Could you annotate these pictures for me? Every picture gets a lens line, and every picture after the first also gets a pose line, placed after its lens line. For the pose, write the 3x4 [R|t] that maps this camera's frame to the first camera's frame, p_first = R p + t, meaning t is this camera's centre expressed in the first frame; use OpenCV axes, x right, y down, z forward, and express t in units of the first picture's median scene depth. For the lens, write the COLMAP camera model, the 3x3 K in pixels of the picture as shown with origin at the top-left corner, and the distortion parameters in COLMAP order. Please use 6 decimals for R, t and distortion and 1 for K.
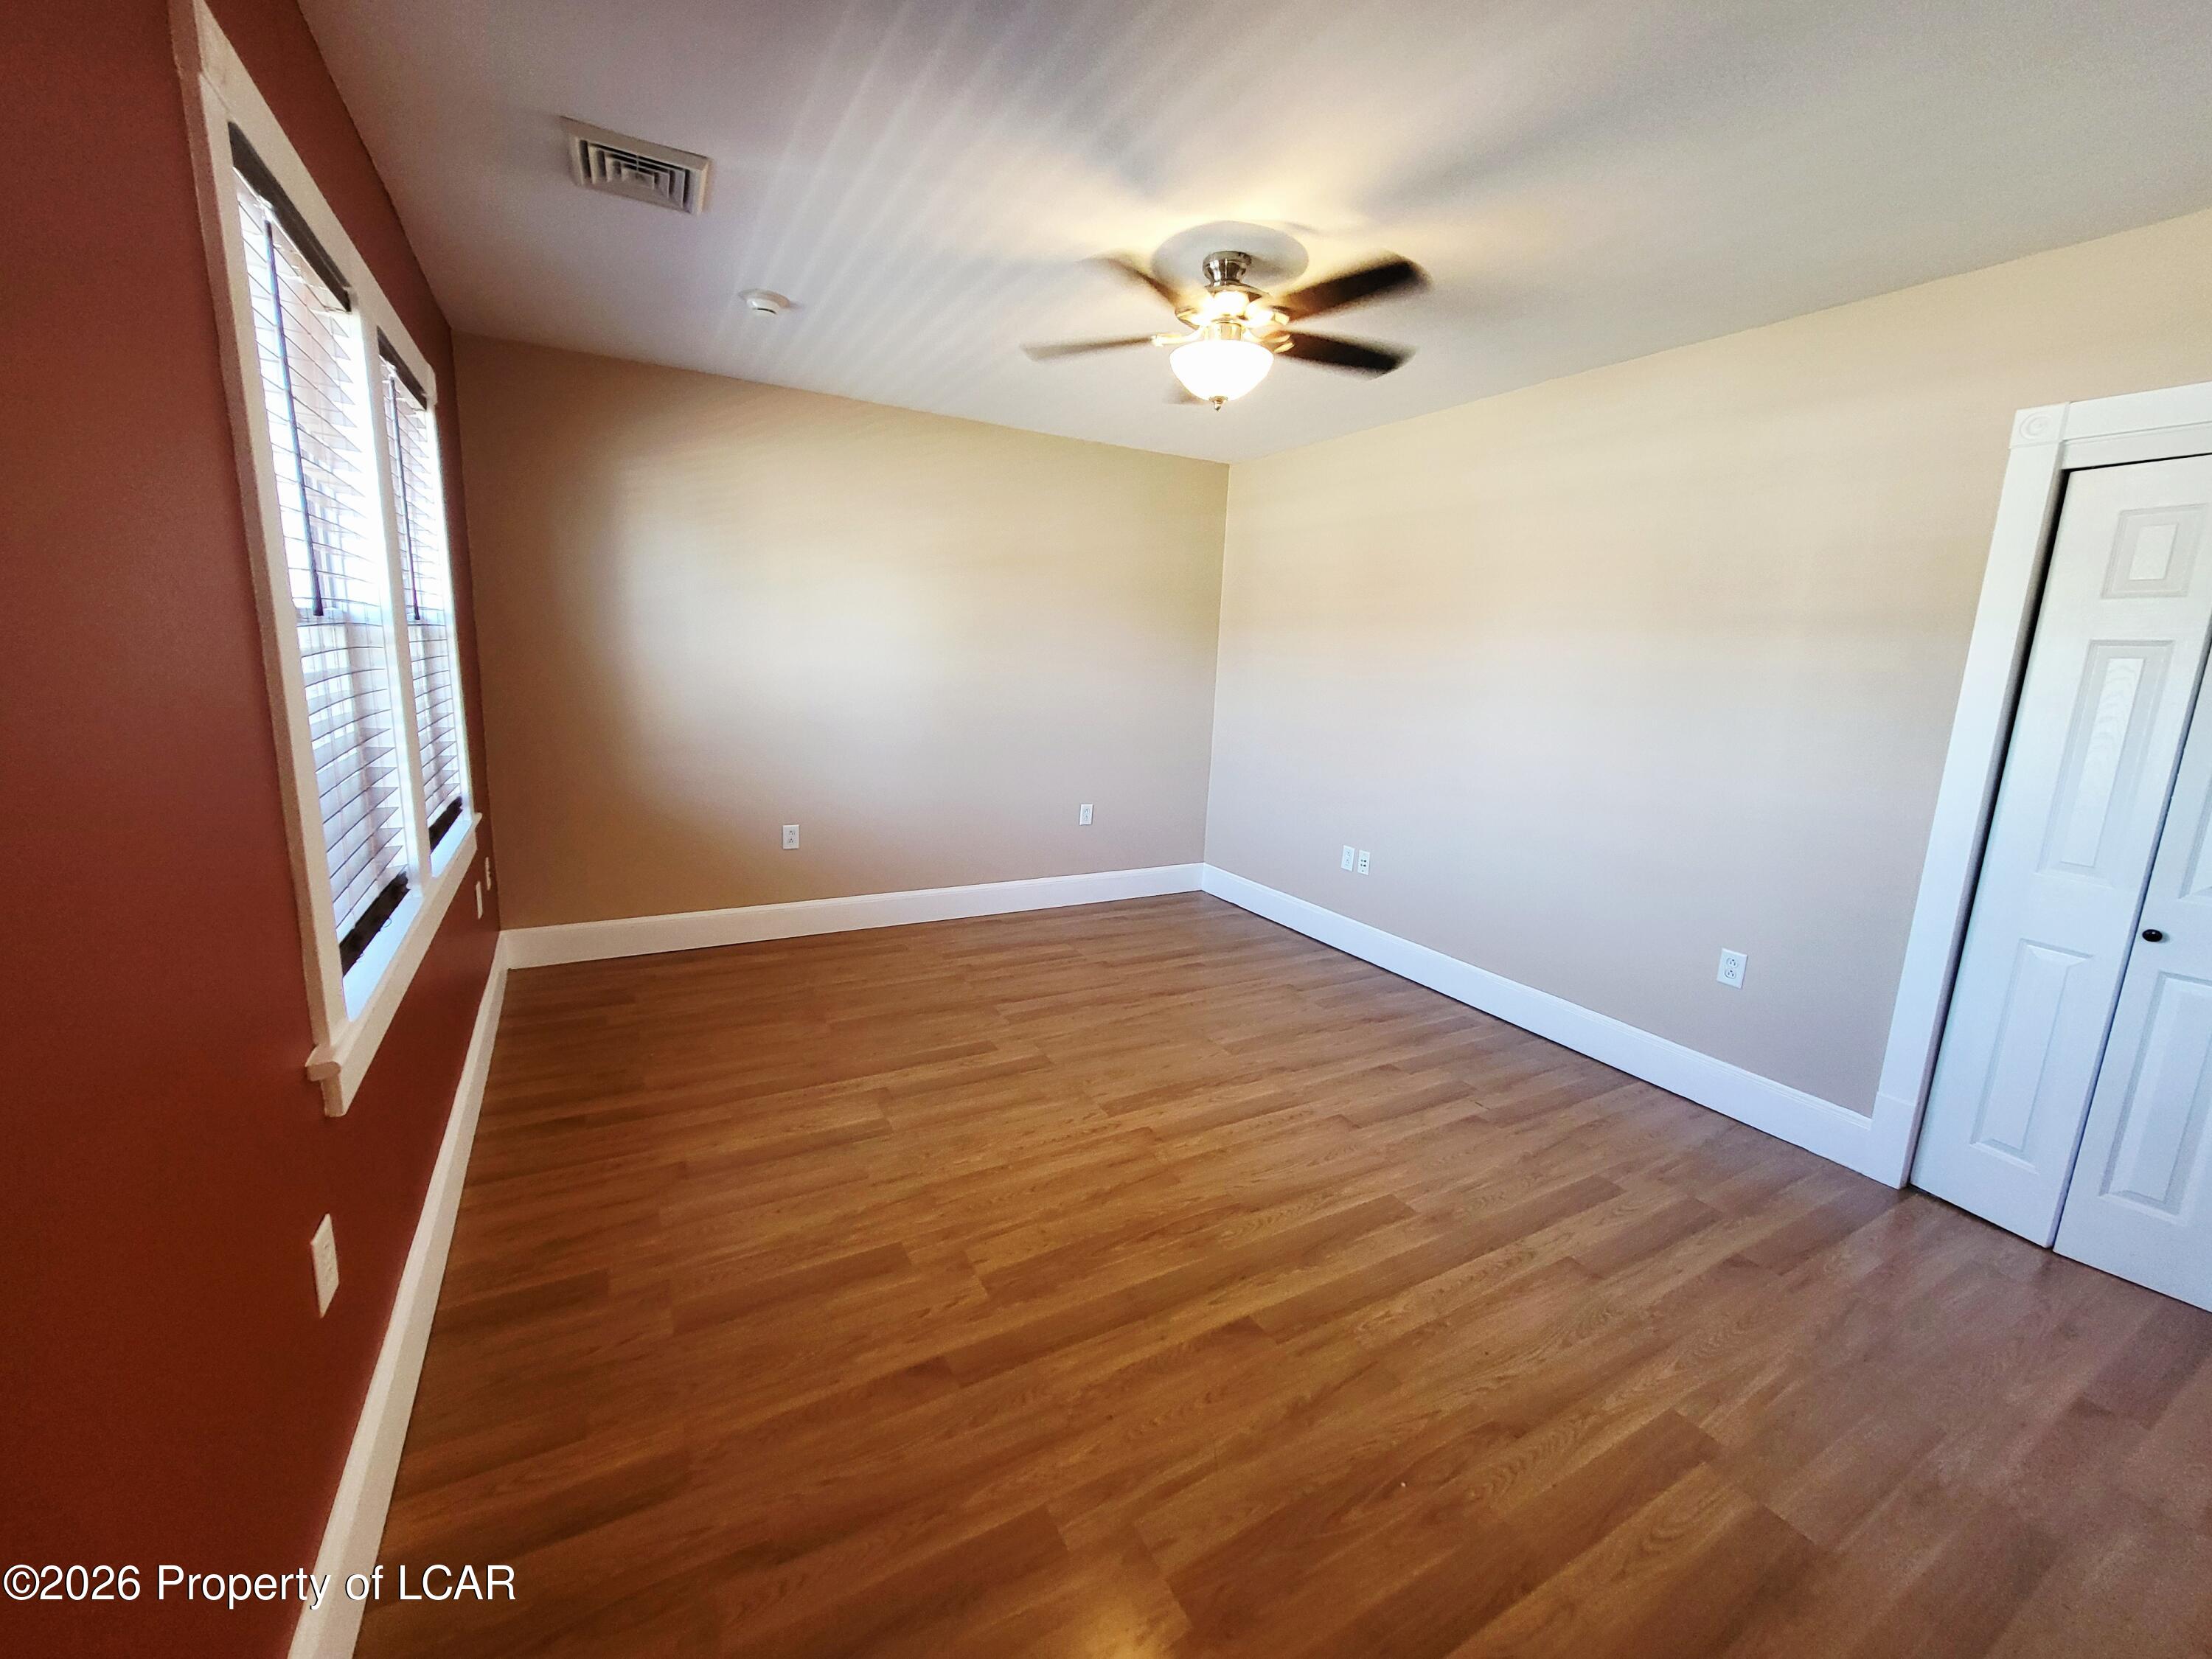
lens RADIAL K [[866.4, 0, 1089.5], [0, 866.4, 796.6], [0, 0, 1]] dist [0.002322, -0.002590]
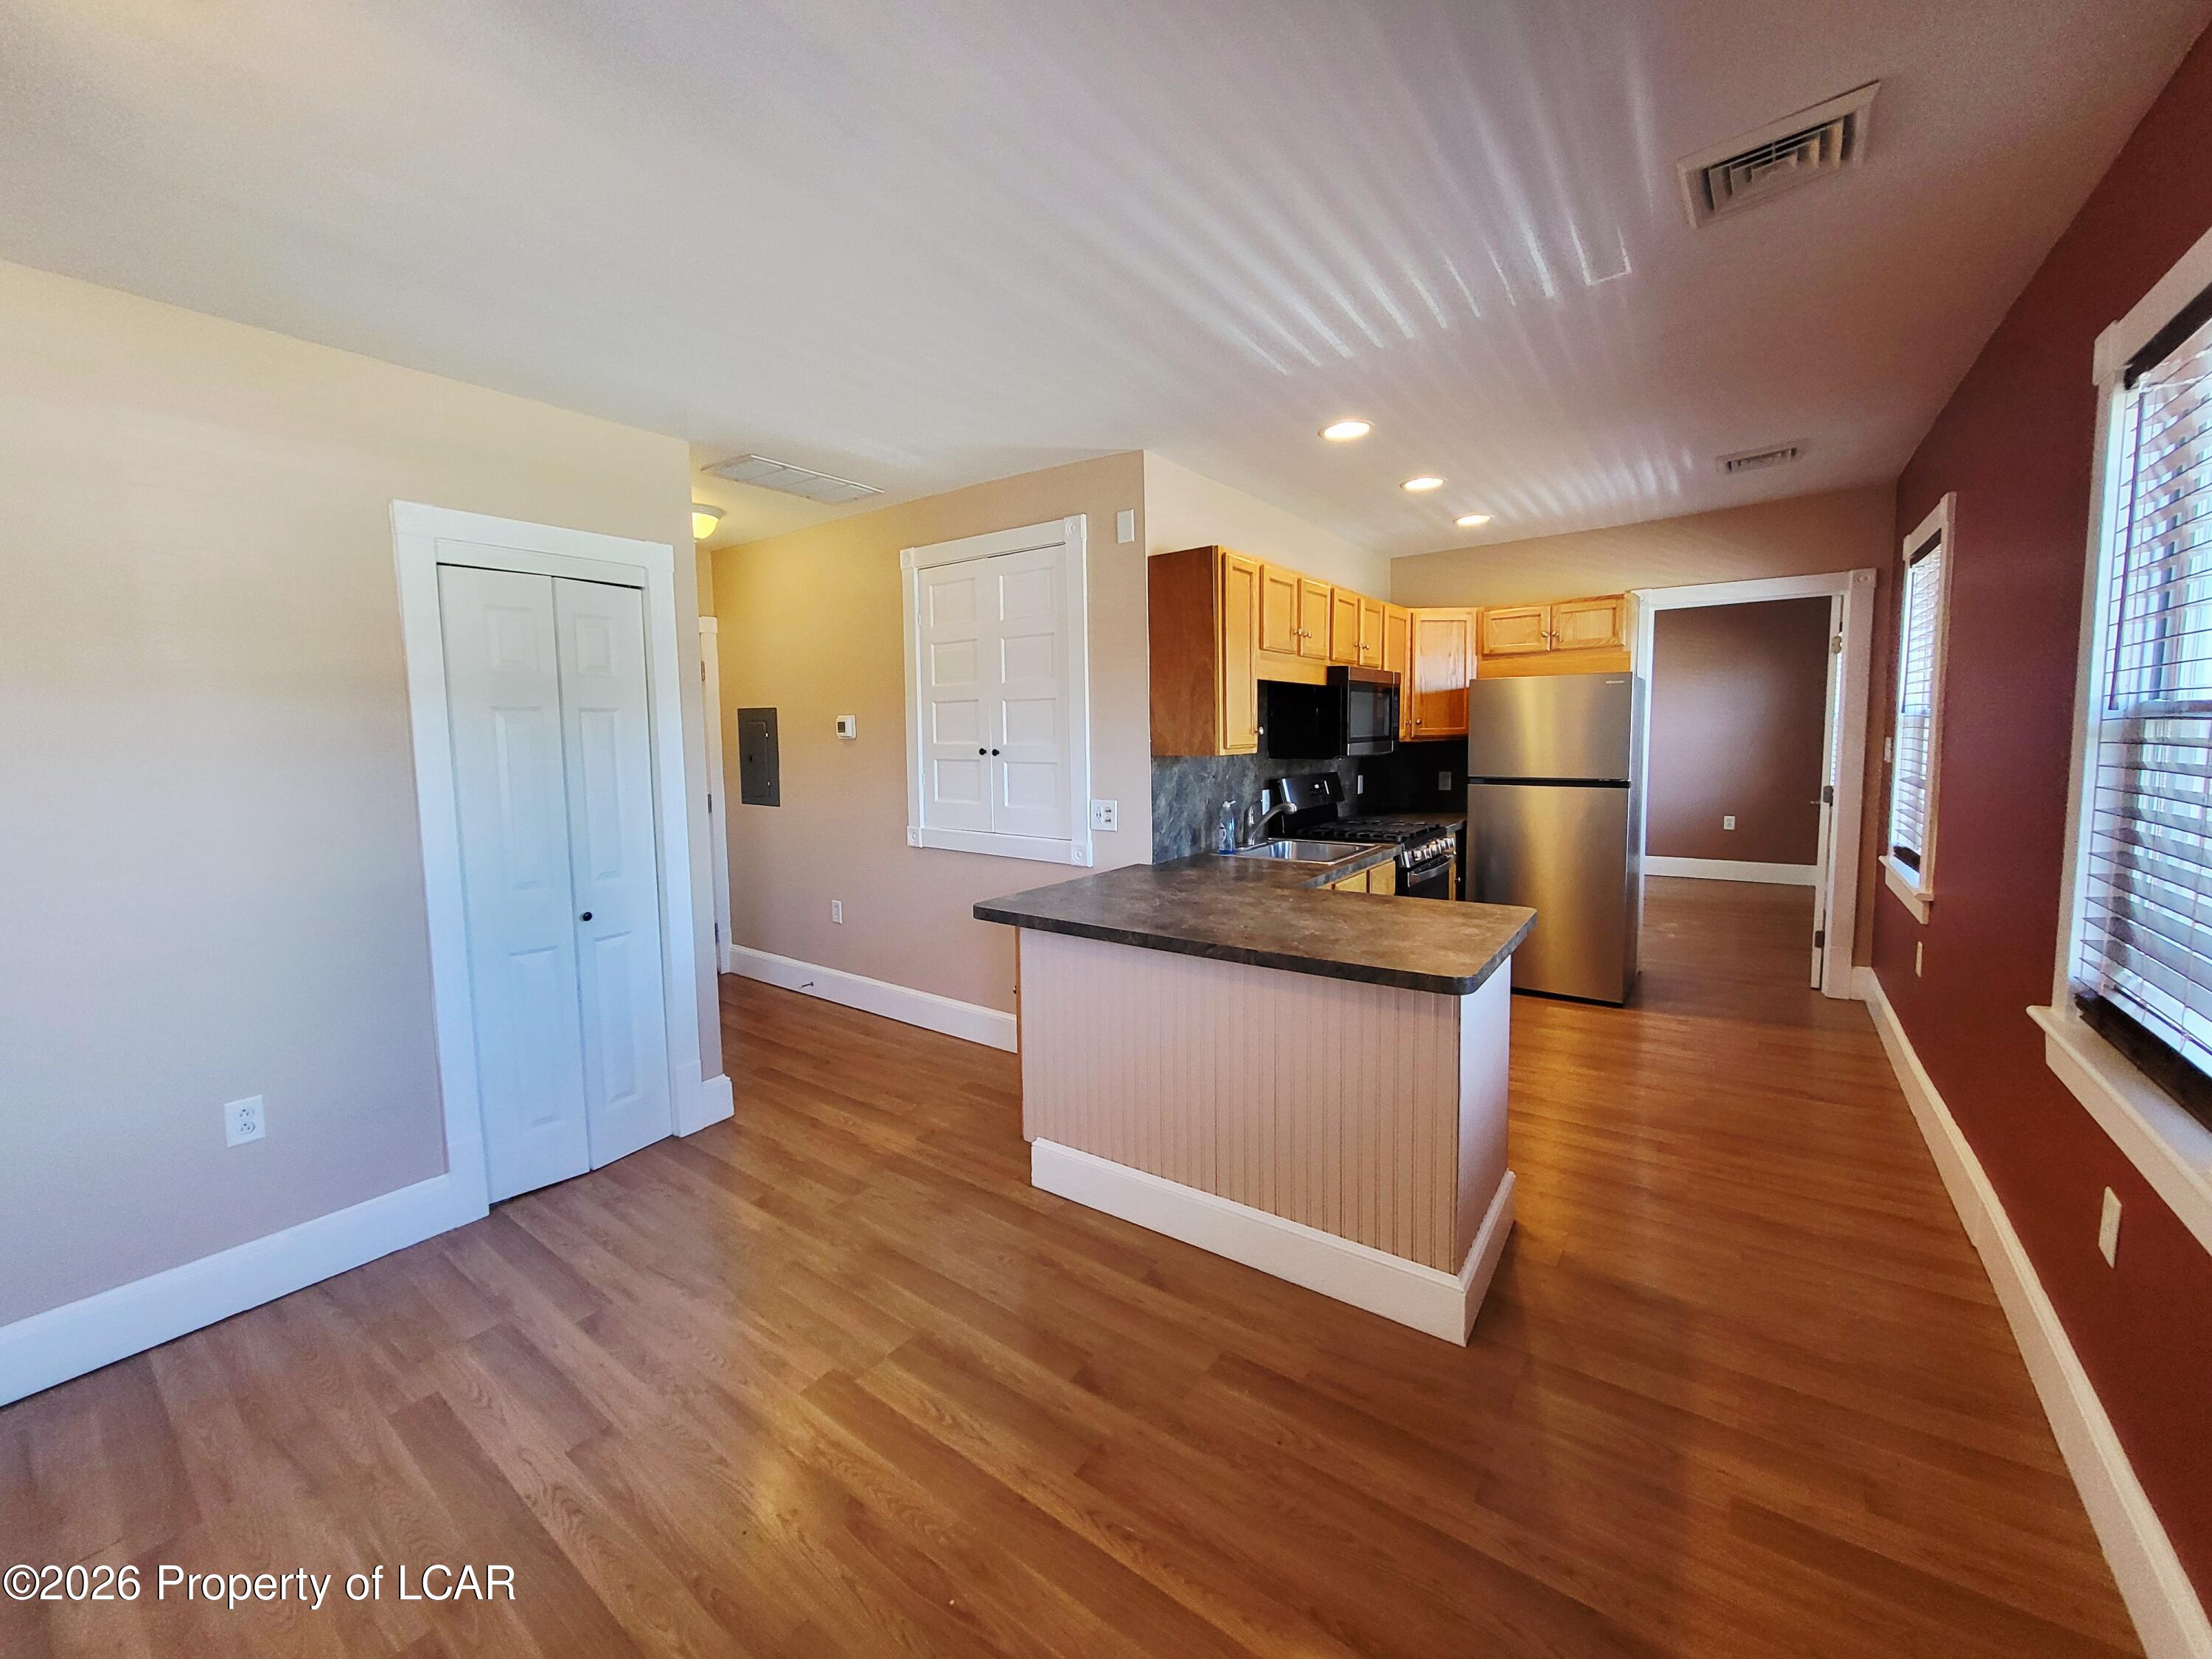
lens RADIAL K [[866.4, 0, 1089.5], [0, 866.4, 796.6], [0, 0, 1]] dist [0.002322, -0.002590]
pose [[-0.402147, -0.101637, 0.909916, -0.248163], [0.160656, 0.970567, 0.179416, -0.104718], [-0.901370, 0.218335, -0.373982, 0.554276]]
